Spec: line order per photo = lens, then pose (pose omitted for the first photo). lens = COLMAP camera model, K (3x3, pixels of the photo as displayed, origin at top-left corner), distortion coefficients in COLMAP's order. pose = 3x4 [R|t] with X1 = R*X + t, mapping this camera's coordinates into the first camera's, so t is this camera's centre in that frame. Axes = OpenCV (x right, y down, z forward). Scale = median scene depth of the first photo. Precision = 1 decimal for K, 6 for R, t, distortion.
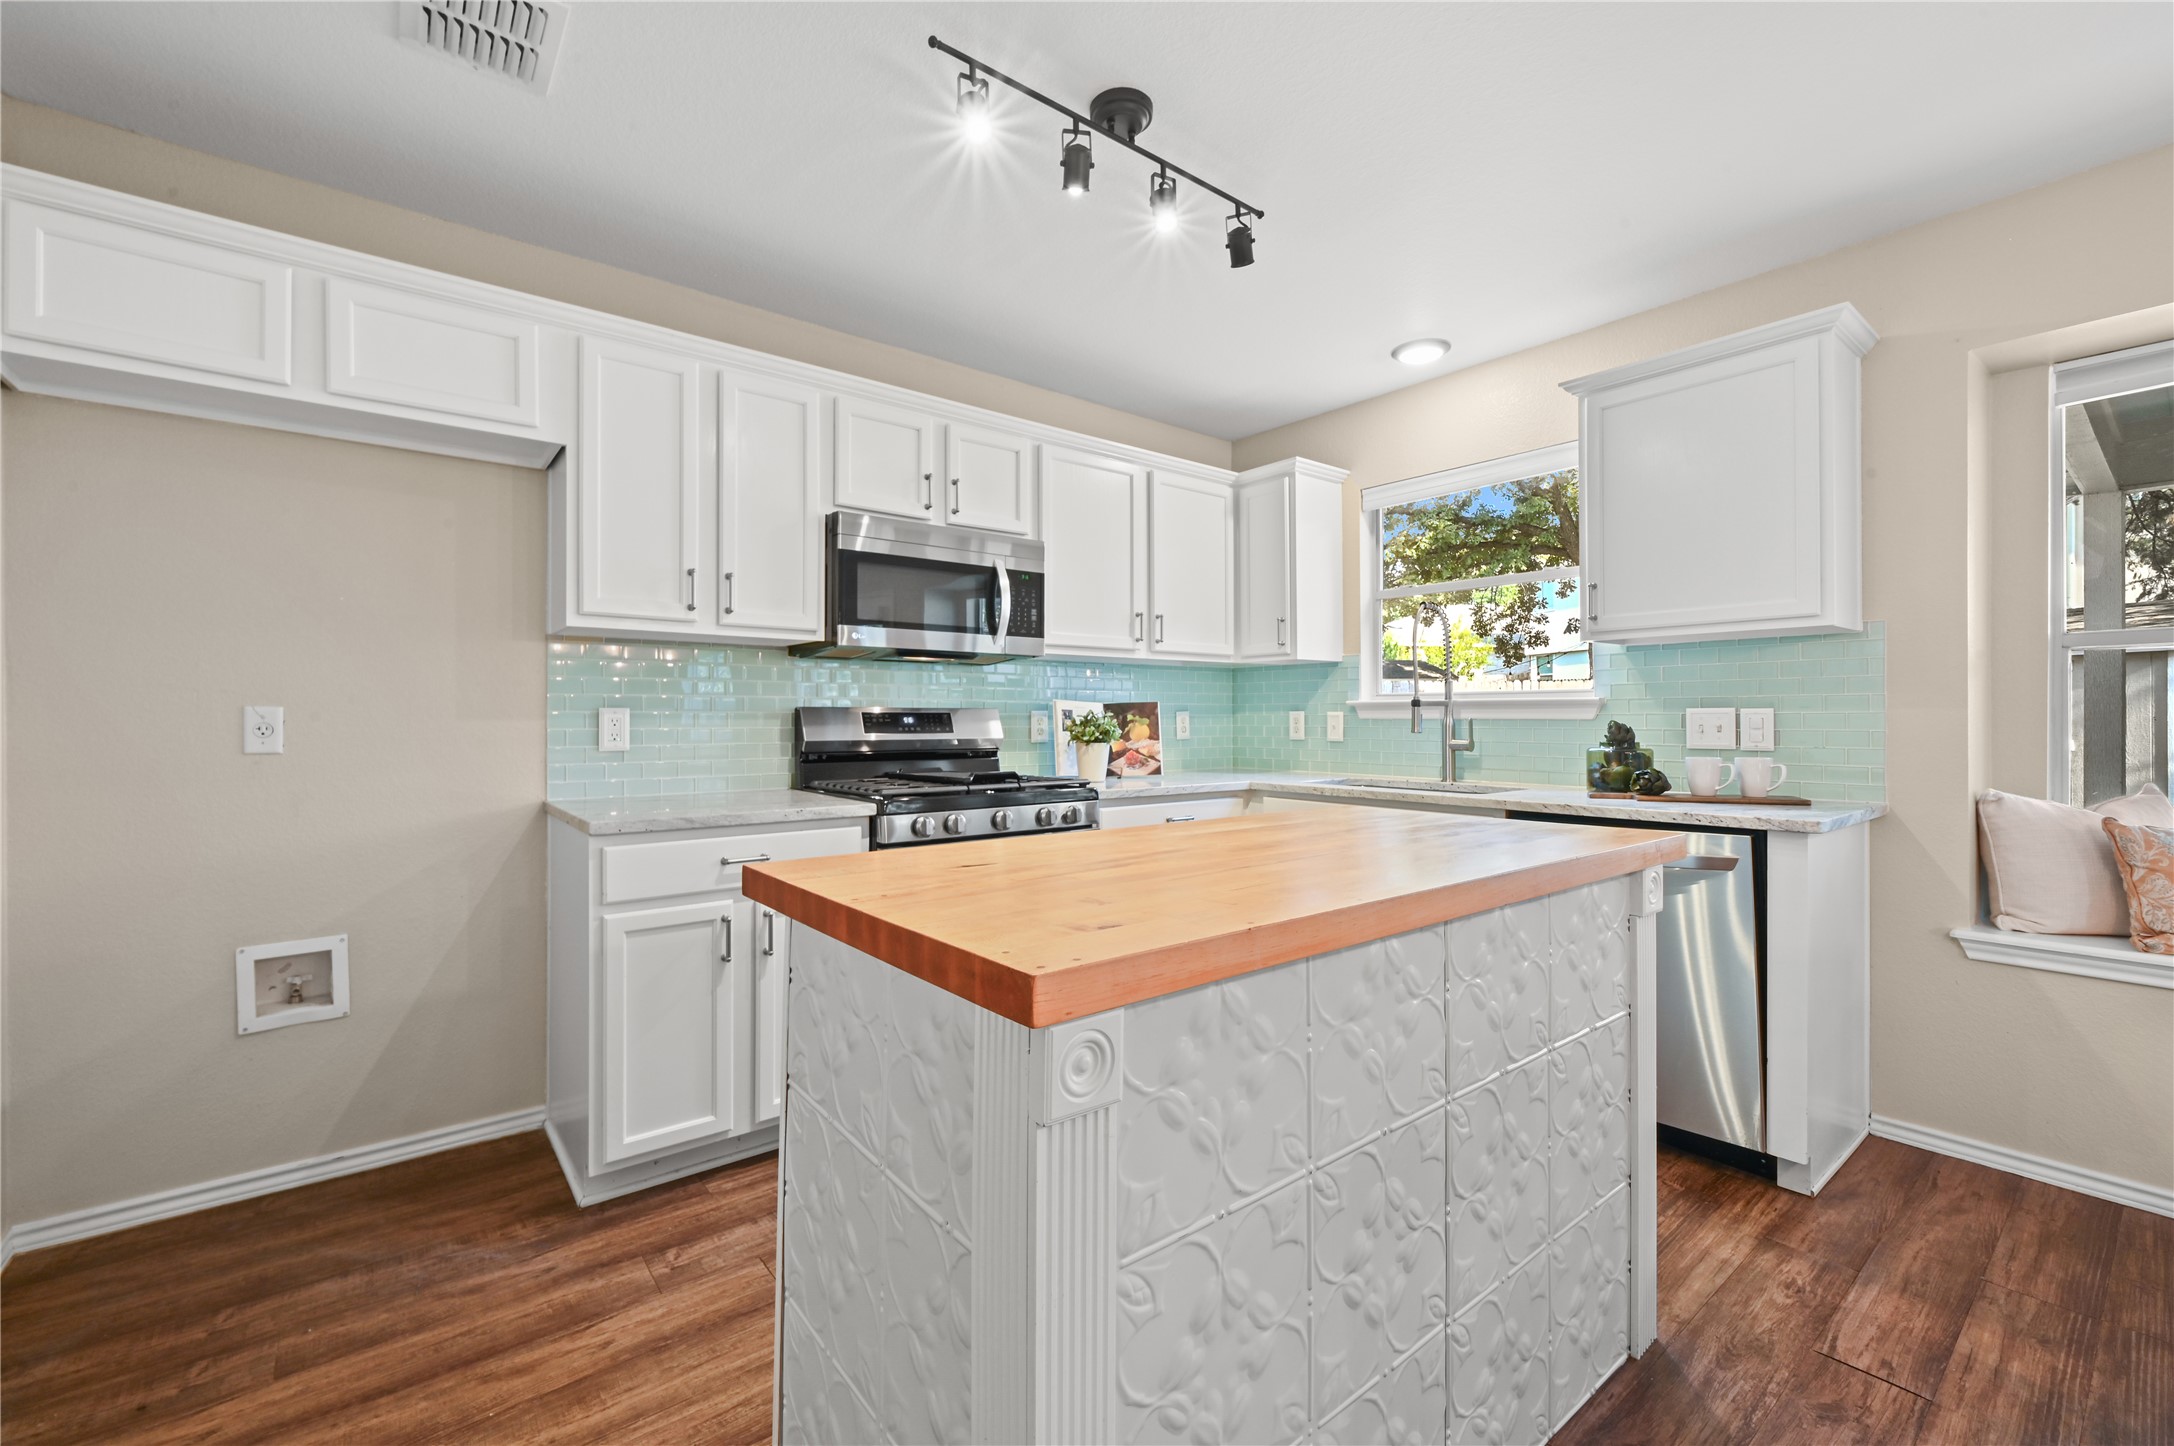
lens RADIAL K [[898.7, 0, 1098.1], [0, 898.7, 721.4], [0, 0, 1]] dist [0.009060, 0.001267]
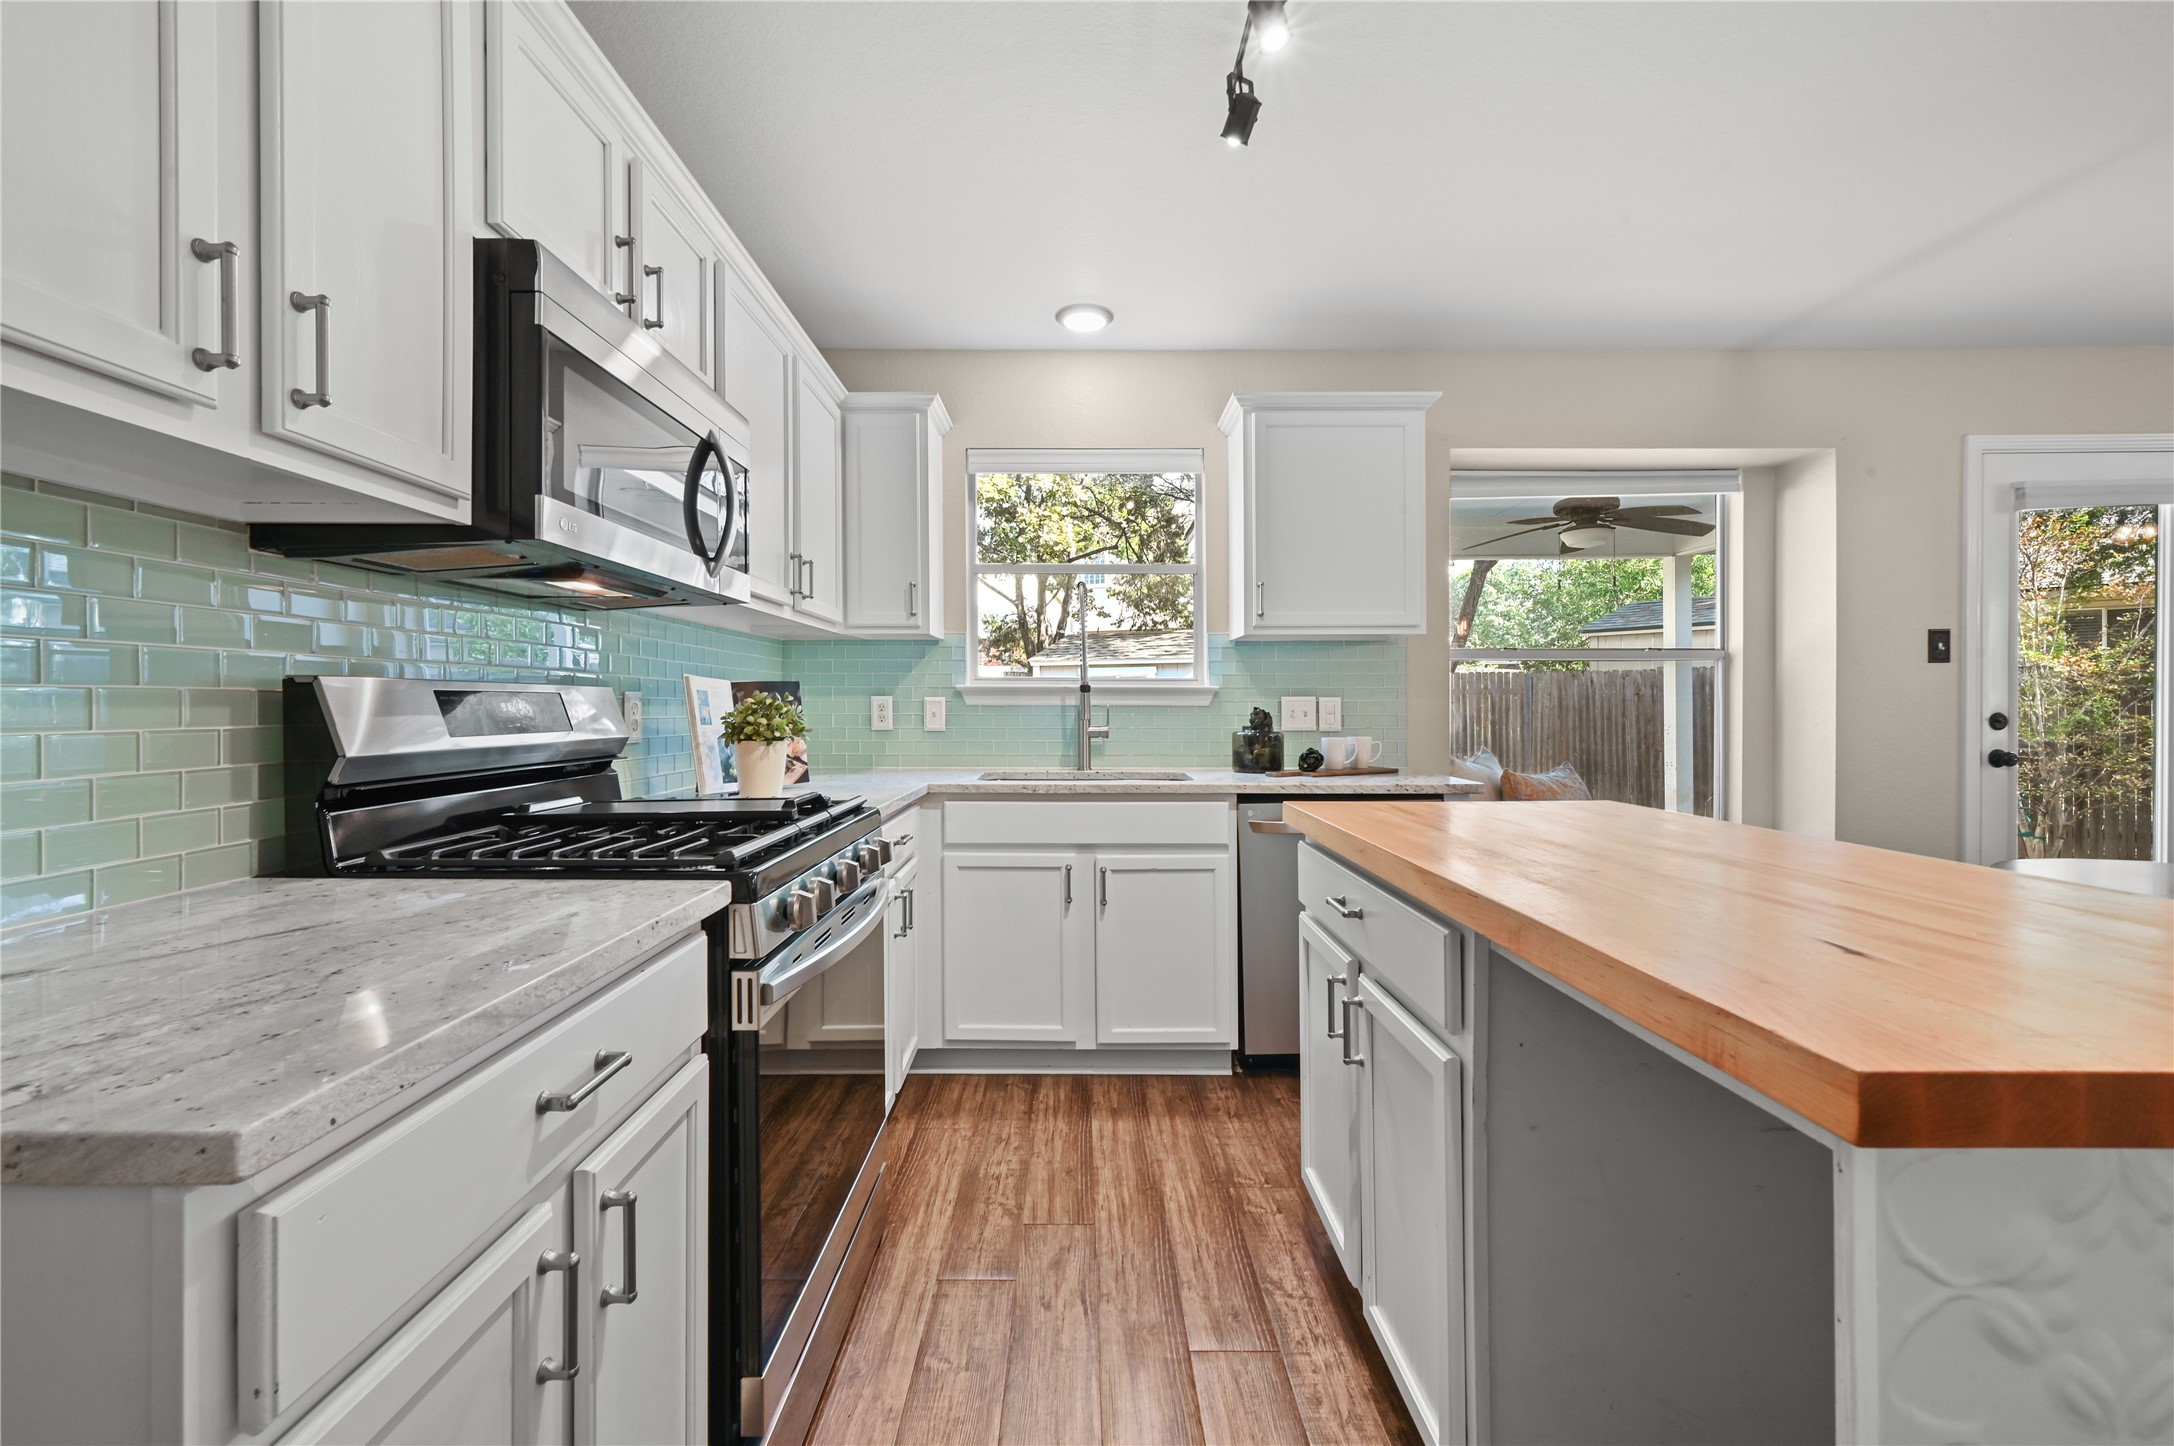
lens RADIAL K [[898.7, 0, 1085.4], [0, 898.7, 707.4], [0, 0, 1]] dist [0.009060, 0.001267]
pose [[0.614797, -0.001741, 0.788684, -0.442920], [0.000988, 0.999998, 0.001438, -0.002177], [-0.788685, -0.000105, 0.614798, 0.475027]]
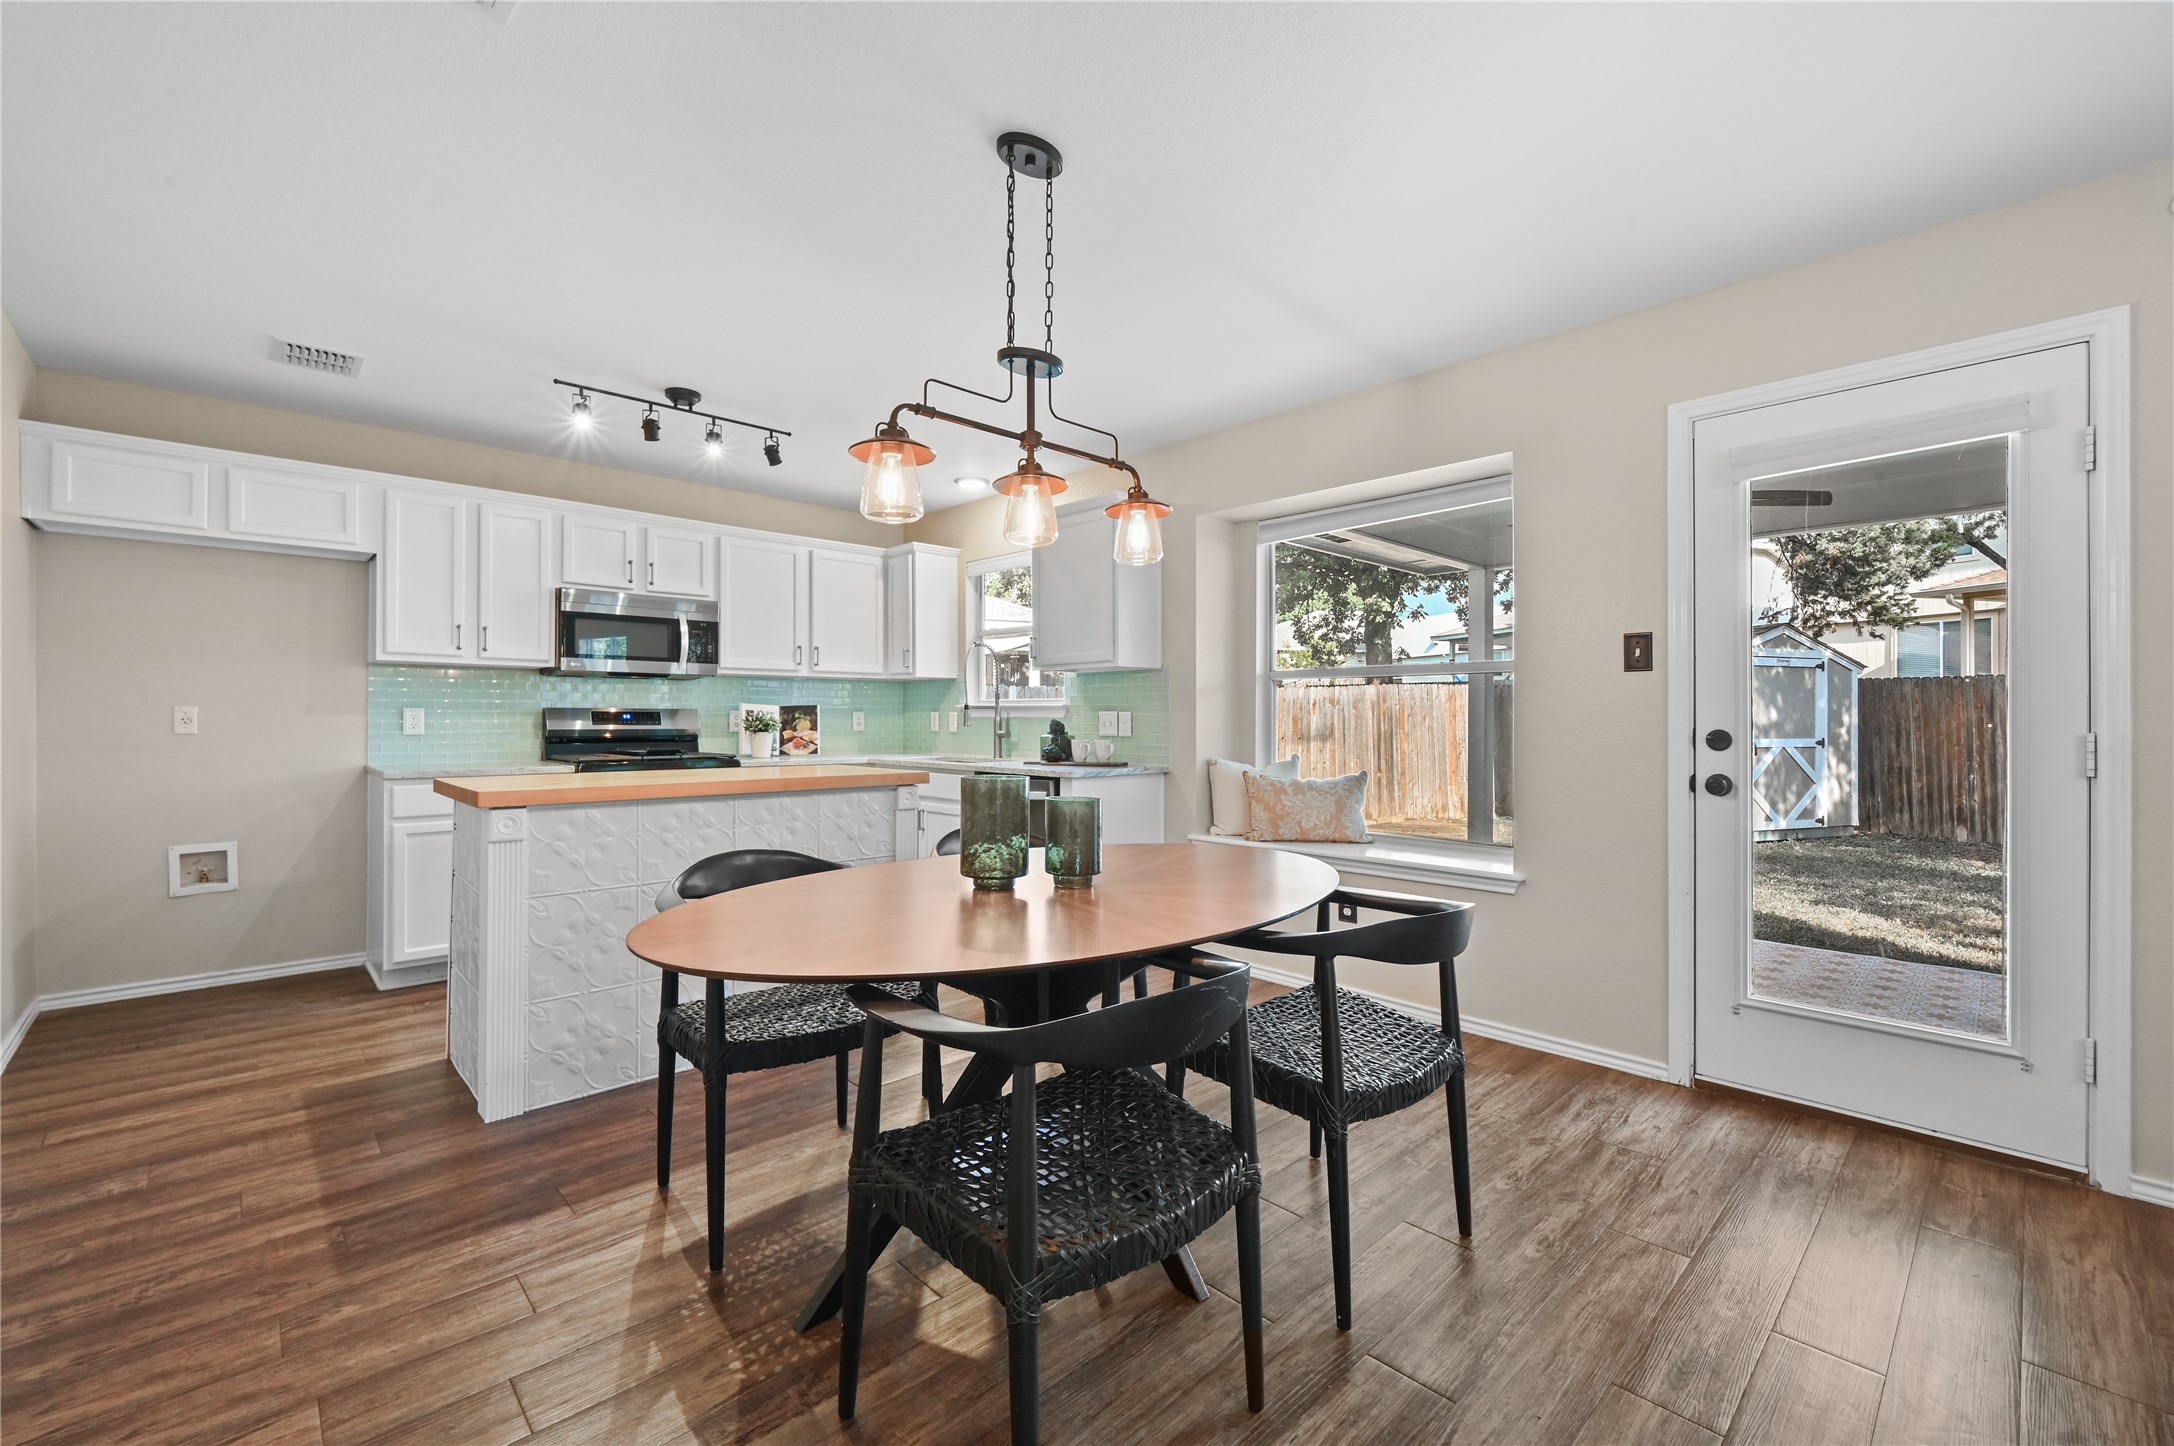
lens RADIAL K [[898.7, 0, 1085.4], [0, 898.7, 720.3], [0, 0, 1]] dist [0.009060, 0.001267]
pose [[0.996860, 0.004977, 0.079030, 0.486232], [-0.005100, 0.999986, 0.001361, -0.001005], [-0.079022, -0.001759, 0.996871, -0.642516]]
